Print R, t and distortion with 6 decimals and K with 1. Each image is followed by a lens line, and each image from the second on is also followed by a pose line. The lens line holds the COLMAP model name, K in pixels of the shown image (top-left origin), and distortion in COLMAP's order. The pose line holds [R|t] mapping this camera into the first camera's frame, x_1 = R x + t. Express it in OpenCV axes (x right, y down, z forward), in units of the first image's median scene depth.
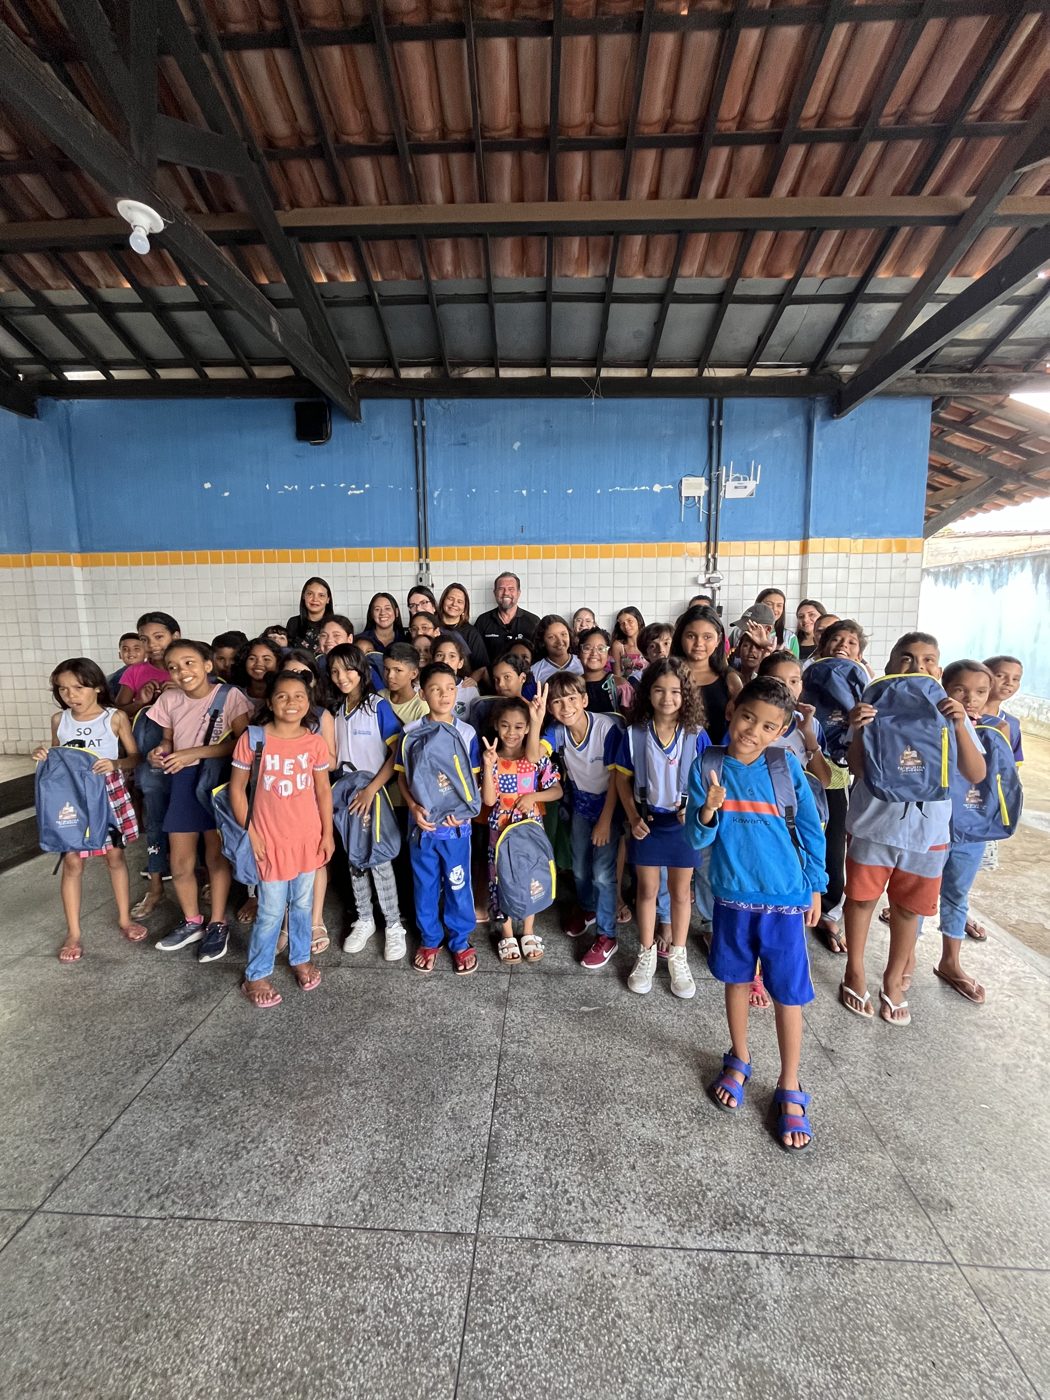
lens RADIAL K [[523.2, 0, 530.3], [0, 523.2, 695.0], [0, 0, 1]] dist [-0.004216, 0.000280]
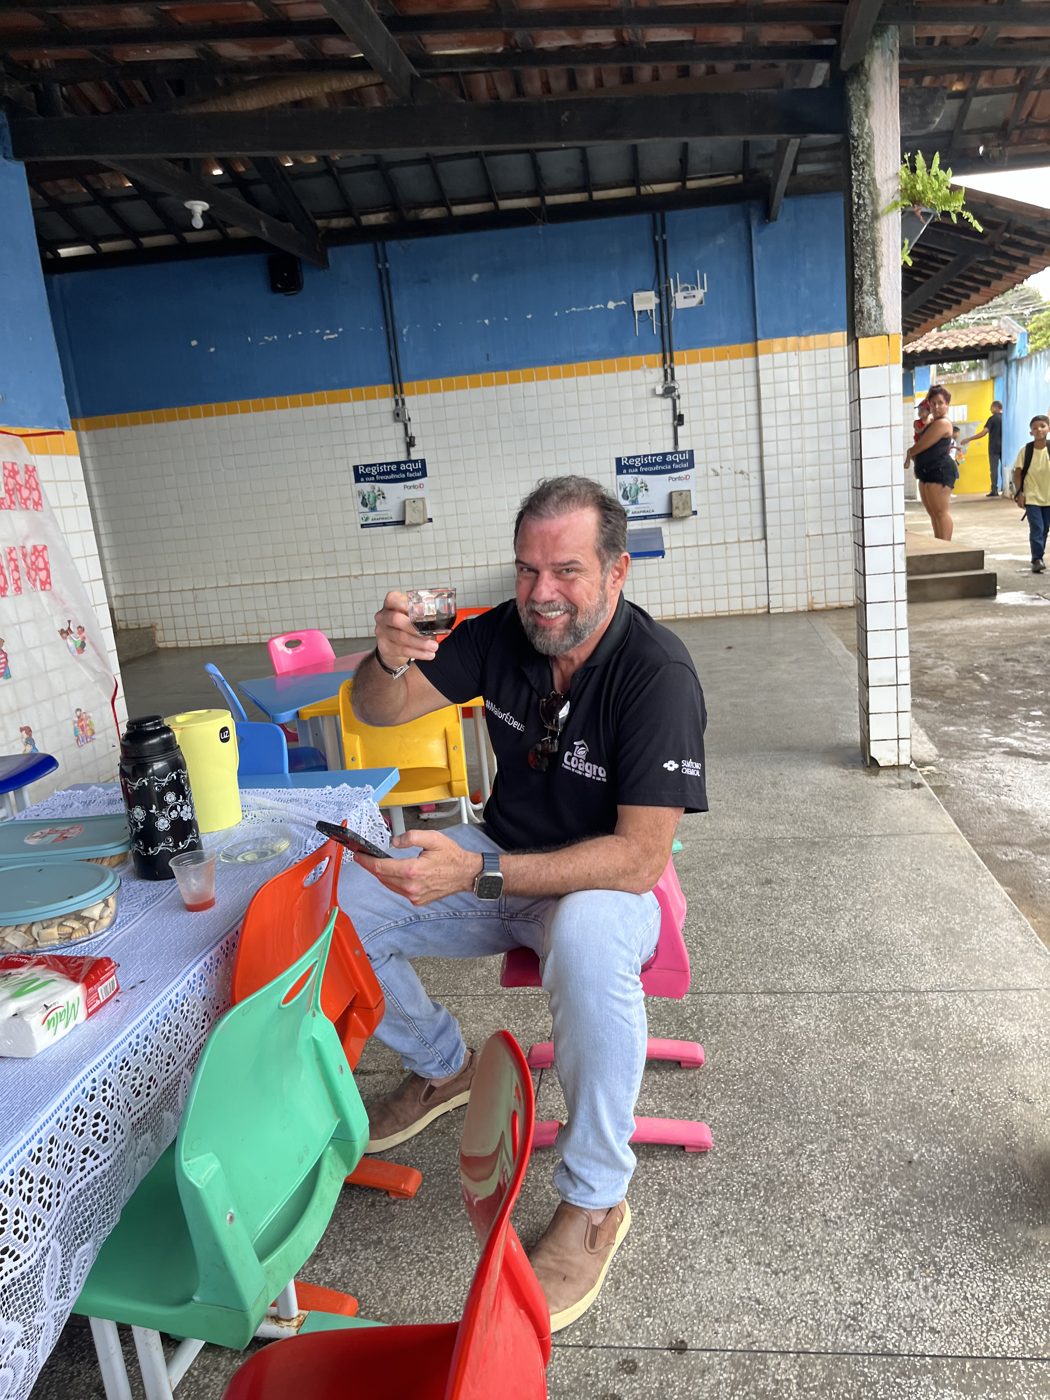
lens RADIAL K [[974.0, 0, 564.2], [0, 974.0, 672.3], [0, 0, 1]] dist [0.058215, -0.076493]
pose [[0.993117, -0.066617, -0.096334, 0.301027], [0.073055, 0.995213, 0.064921, 0.207556], [0.091548, -0.071512, 0.993230, -1.045463]]
